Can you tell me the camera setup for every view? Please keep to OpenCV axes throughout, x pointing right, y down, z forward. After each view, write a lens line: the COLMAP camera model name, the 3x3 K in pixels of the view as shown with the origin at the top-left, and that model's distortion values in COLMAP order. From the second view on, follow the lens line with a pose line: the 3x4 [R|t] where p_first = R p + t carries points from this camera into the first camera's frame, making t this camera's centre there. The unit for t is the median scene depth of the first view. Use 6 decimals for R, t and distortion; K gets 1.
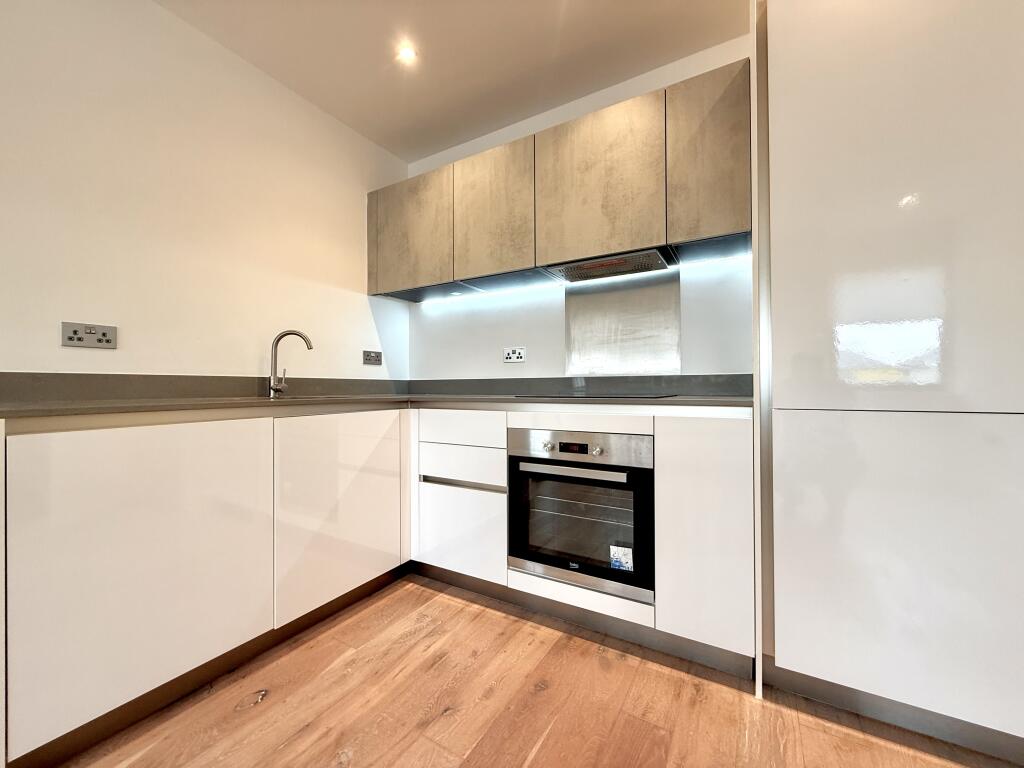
lens RADIAL K [[408.9, 0, 507.3], [0, 408.9, 383.7], [0, 0, 1]] dist [0.003145, -0.000108]
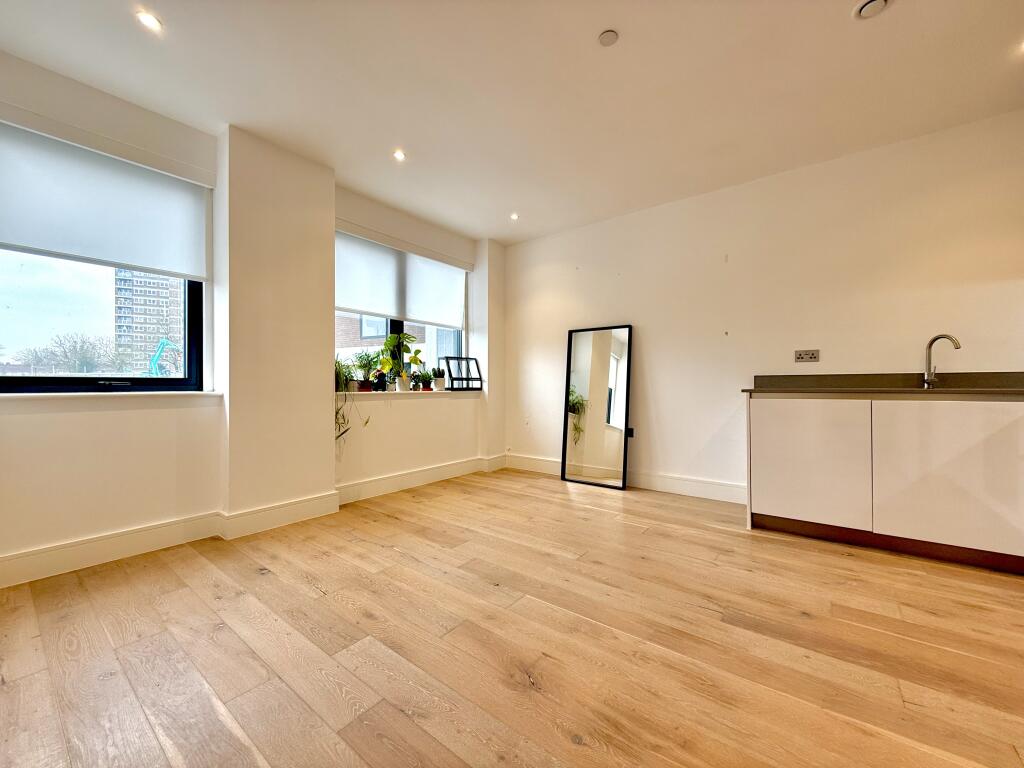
lens RADIAL K [[408.9, 0, 517.1], [0, 408.9, 387.6], [0, 0, 1]] dist [0.003145, -0.000108]
pose [[-0.107446, 0.006470, -0.994190, 1.087179], [0.009414, 0.999941, 0.005490, 0.014217], [0.994166, -0.008770, -0.107500, -0.186168]]
